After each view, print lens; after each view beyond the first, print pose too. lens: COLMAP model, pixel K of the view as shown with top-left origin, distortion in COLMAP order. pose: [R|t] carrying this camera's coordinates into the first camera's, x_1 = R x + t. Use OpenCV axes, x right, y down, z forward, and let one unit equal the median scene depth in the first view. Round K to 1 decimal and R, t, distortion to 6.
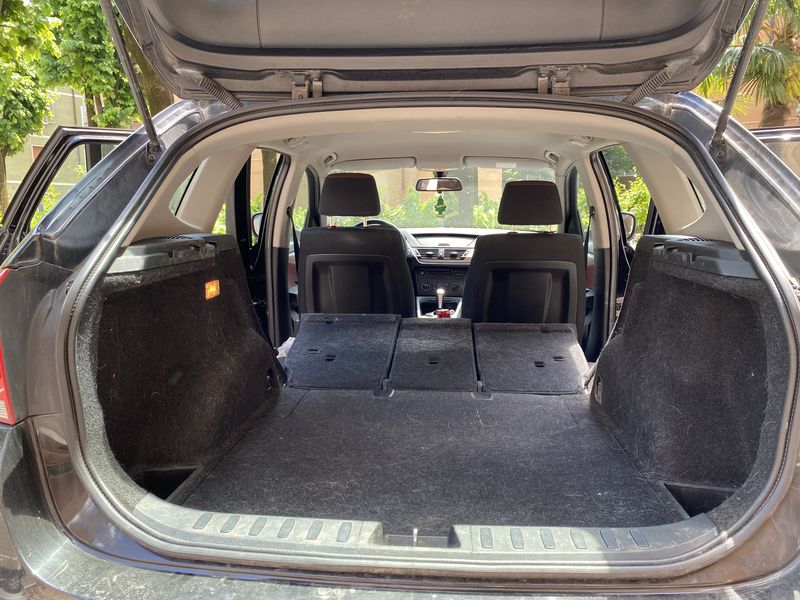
lens RADIAL K [[605.7, 0, 403.5], [0, 605.7, 297.7], [0, 0, 1]] dist [0.015489, -0.012844]
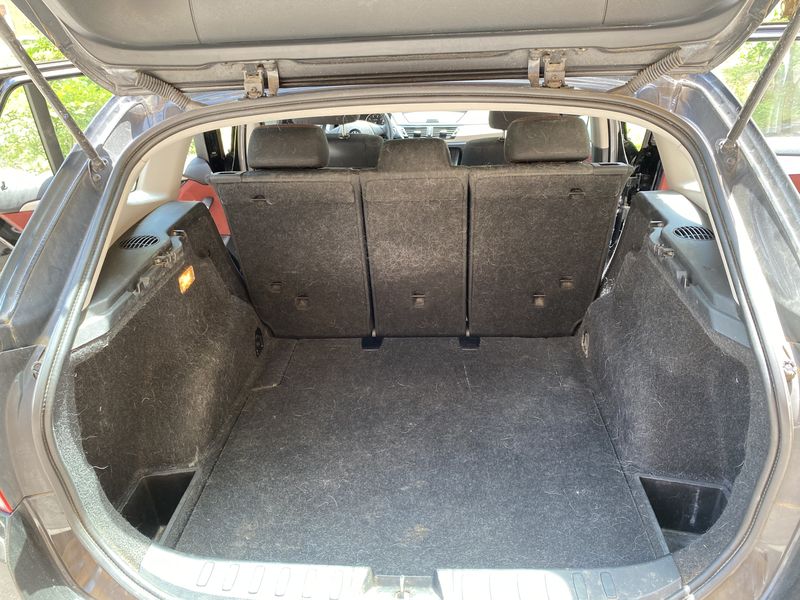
lens RADIAL K [[605.7, 0, 396.6], [0, 605.7, 298.6], [0, 0, 1]] dist [0.015489, -0.012844]
pose [[0.999053, -0.042061, -0.011150, 0.032645], [0.043475, 0.954053, 0.296467, -0.314791], [-0.001832, -0.296671, 0.954978, 0.086893]]
